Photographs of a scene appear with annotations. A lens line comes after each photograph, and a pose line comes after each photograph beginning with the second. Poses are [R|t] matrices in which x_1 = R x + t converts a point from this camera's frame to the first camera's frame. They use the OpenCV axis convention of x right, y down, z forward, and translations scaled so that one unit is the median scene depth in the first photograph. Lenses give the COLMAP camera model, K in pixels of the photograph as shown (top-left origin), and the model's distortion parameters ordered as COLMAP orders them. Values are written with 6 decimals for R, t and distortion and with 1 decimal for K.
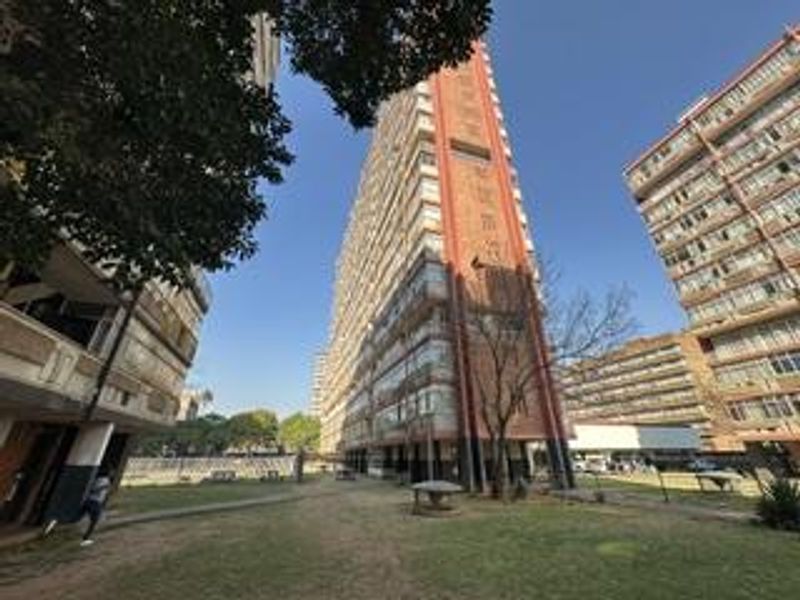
lens RADIAL K [[322.7, 0, 400.0], [0, 322.7, 300.0], [0, 0, 1]] dist [0.017916, 0.000145]
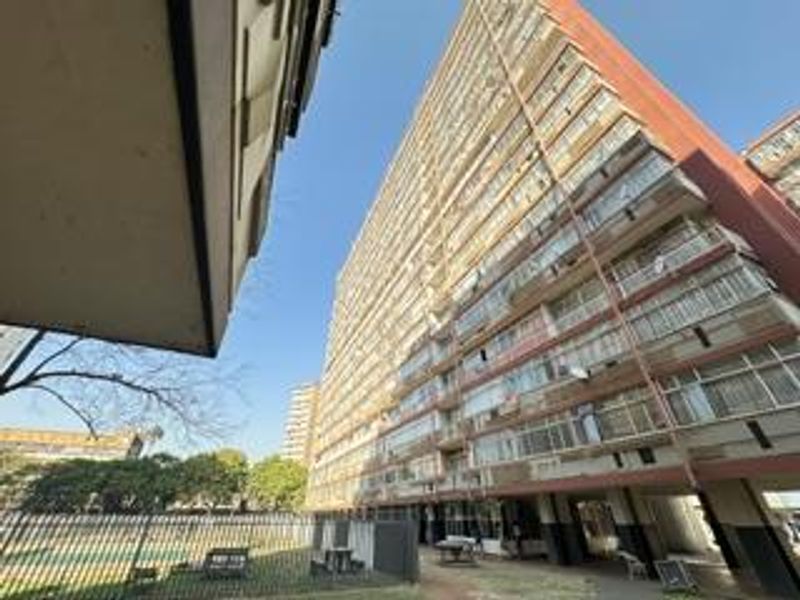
lens RADIAL K [[322.7, 0, 400.0], [0, 322.7, 300.0], [0, 0, 1]] dist [0.017916, 0.000145]
pose [[0.994843, 0.063670, 0.078949, -0.109893], [-0.052508, 0.989293, -0.136169, 0.070898], [-0.086773, 0.131322, 0.987535, 0.146256]]
